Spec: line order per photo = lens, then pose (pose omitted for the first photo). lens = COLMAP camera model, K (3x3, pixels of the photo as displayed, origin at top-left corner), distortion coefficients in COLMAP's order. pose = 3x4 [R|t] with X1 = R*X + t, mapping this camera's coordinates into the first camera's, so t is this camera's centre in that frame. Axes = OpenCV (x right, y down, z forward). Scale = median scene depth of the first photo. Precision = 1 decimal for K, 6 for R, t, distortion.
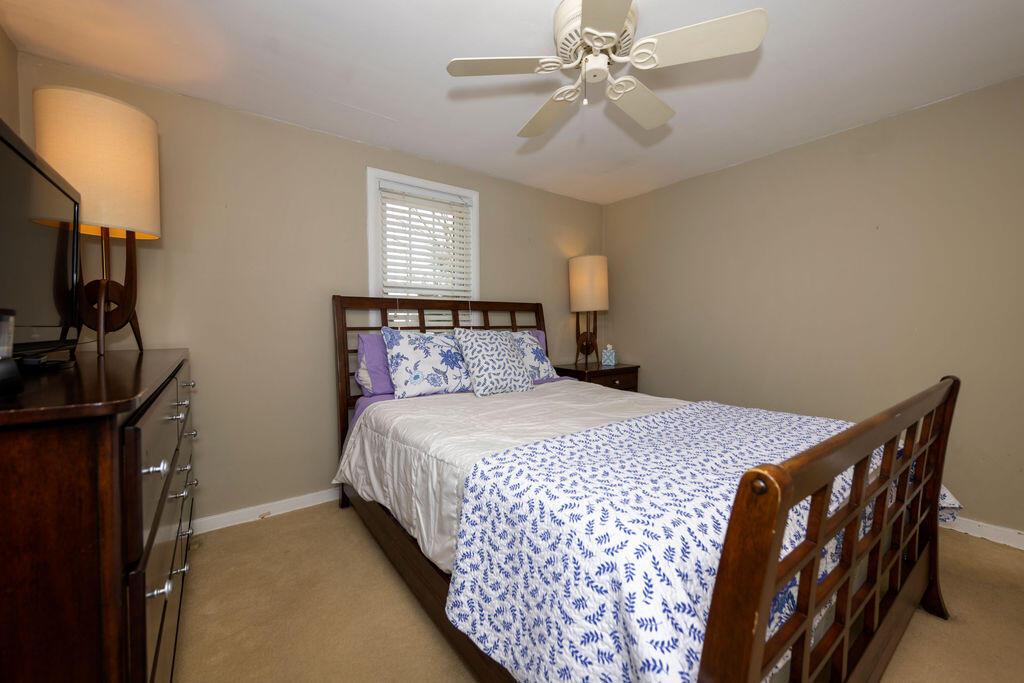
lens RADIAL K [[398.7, 0, 514.8], [0, 398.7, 345.6], [0, 0, 1]] dist [0.000888, 0.000078]
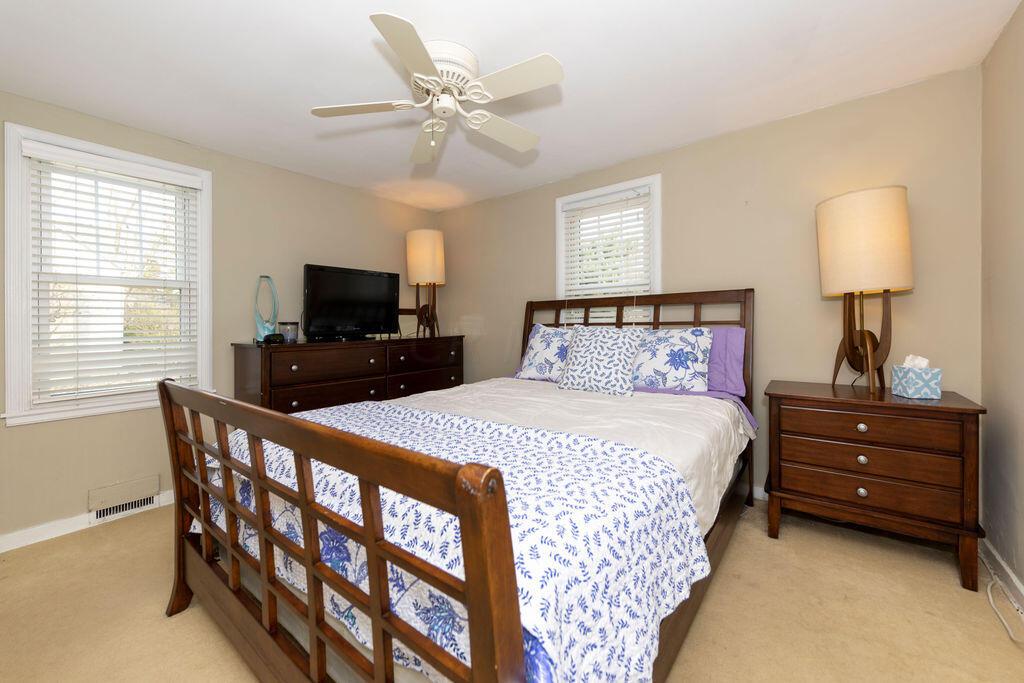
lens RADIAL K [[398.7, 0, 514.8], [0, 398.7, 330.9], [0, 0, 1]] dist [0.000888, 0.000078]
pose [[0.262709, 0.017046, -0.964724, 0.728221], [-0.034752, 0.999362, 0.008194, -0.025874], [0.964249, 0.031373, 0.263134, 0.473561]]
